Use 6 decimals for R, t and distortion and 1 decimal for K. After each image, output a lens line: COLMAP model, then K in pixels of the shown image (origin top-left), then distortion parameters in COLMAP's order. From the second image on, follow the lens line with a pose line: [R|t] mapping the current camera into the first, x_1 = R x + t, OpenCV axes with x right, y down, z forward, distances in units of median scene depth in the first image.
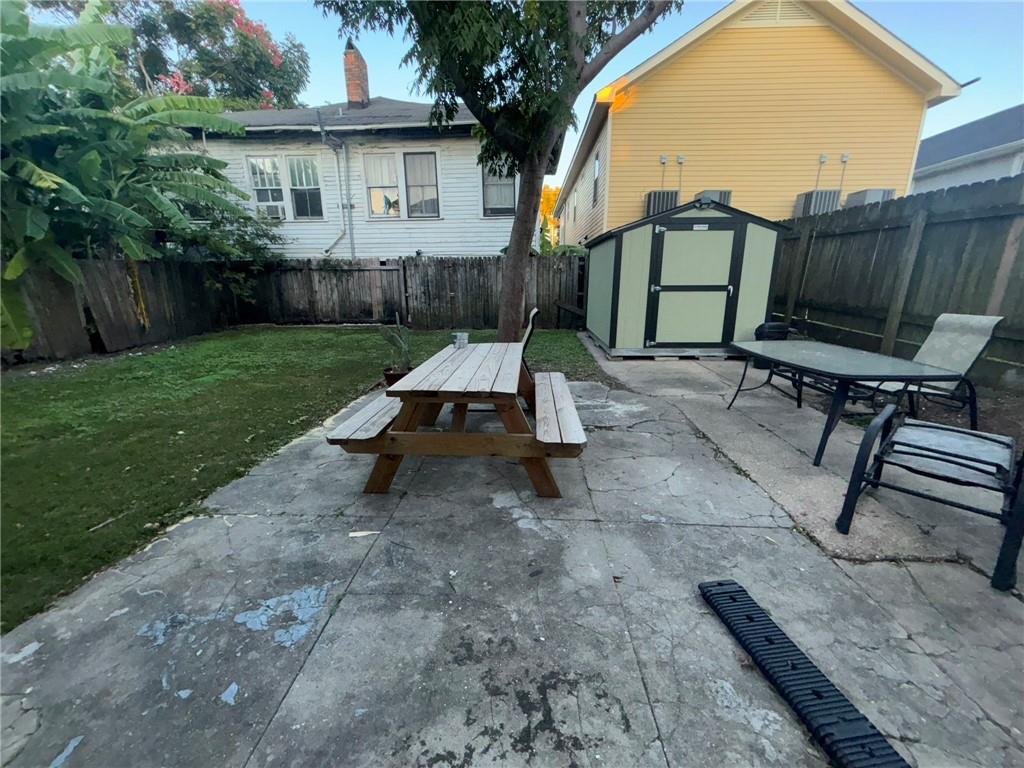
lens RADIAL K [[411.5, 0, 510.8], [0, 411.5, 386.2], [0, 0, 1]] dist [-0.002958, 0.000976]
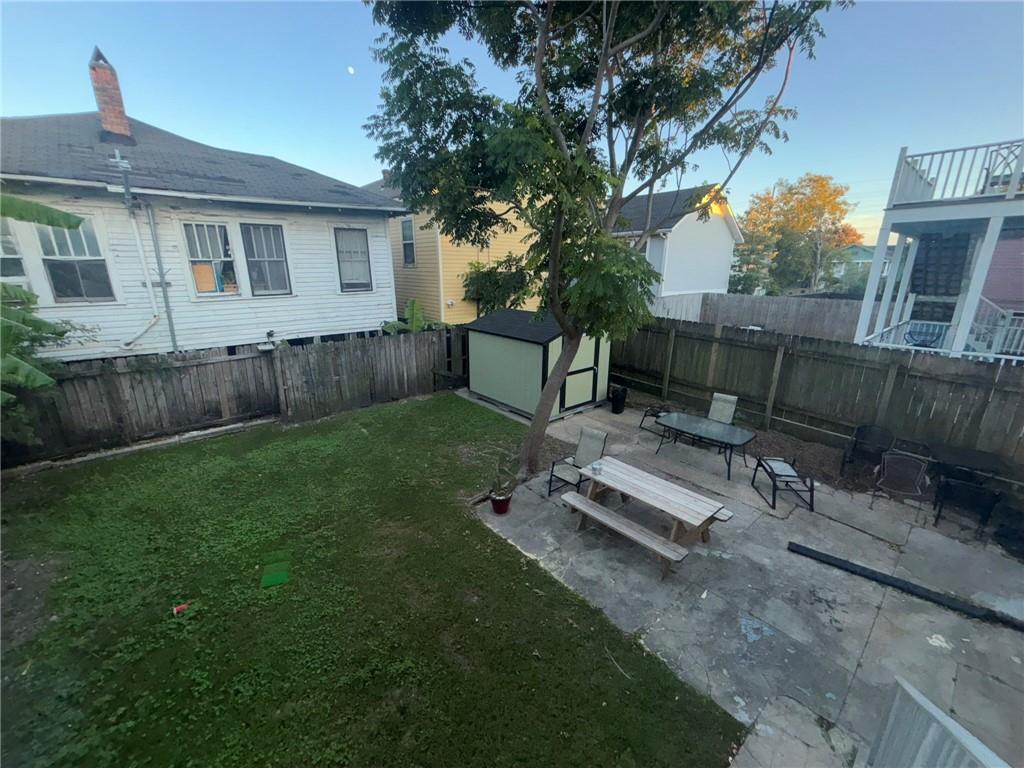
lens RADIAL K [[411.5, 0, 514.9], [0, 411.5, 386.4], [0, 0, 1]] dist [-0.002958, 0.000976]
pose [[0.727385, -0.182223, 0.661593, -0.459356], [0.164986, 0.982258, 0.089150, -0.212062], [-0.666101, 0.044307, 0.744544, 0.002824]]
